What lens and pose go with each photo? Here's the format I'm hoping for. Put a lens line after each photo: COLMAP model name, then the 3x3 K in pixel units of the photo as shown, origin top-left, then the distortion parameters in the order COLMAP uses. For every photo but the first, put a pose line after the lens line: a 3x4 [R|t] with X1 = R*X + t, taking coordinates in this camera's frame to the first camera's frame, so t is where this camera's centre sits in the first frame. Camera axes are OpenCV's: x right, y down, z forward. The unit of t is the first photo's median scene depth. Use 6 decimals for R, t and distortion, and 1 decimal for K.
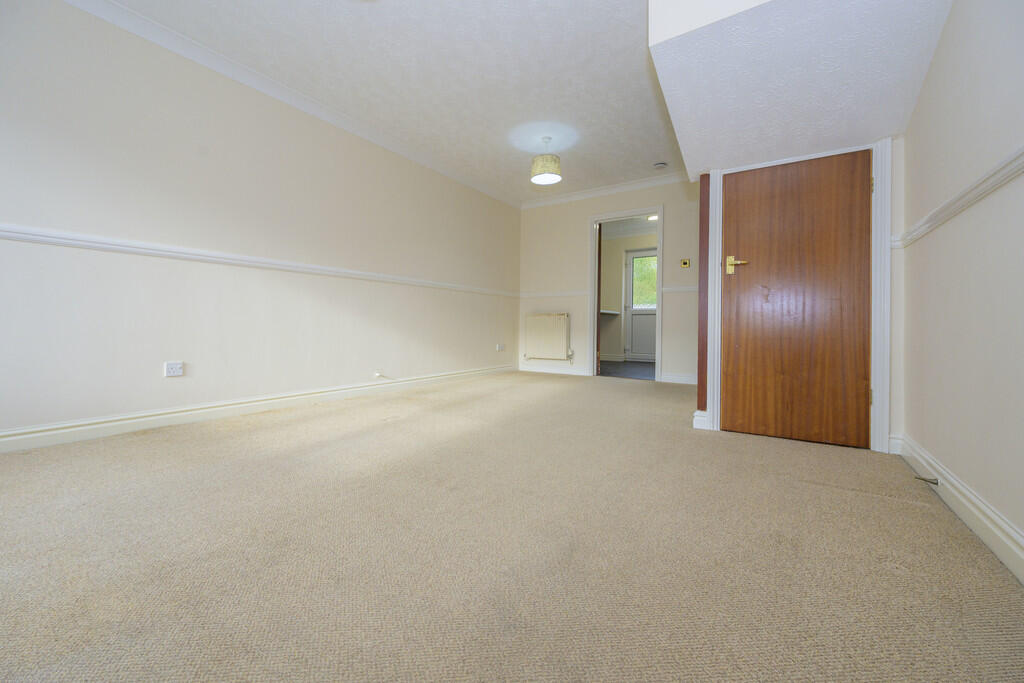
lens RADIAL K [[401.8, 0, 512.8], [0, 401.8, 336.7], [0, 0, 1]] dist [0.000871, 0.000322]
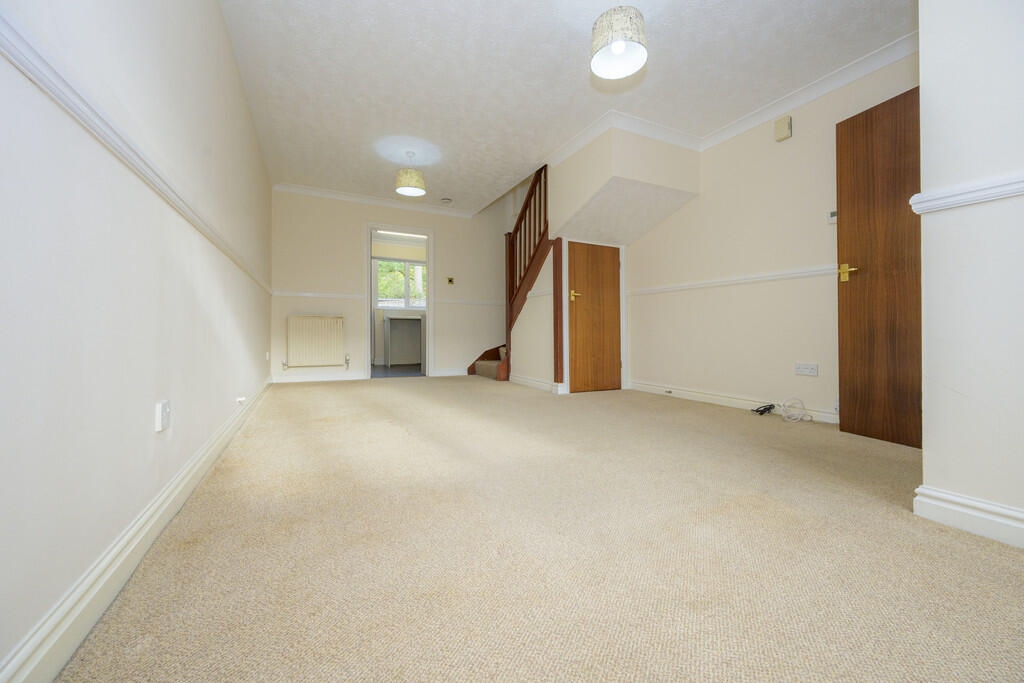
lens RADIAL K [[405.4, 0, 512.0], [0, 405.4, 341.5], [0, 0, 1]] dist [0.000243, 0.000044]
pose [[0.498581, -0.021188, 0.866584, -1.064684], [0.017601, 0.999743, 0.014317, -0.011448], [-0.866665, 0.008115, 0.498825, 0.362052]]
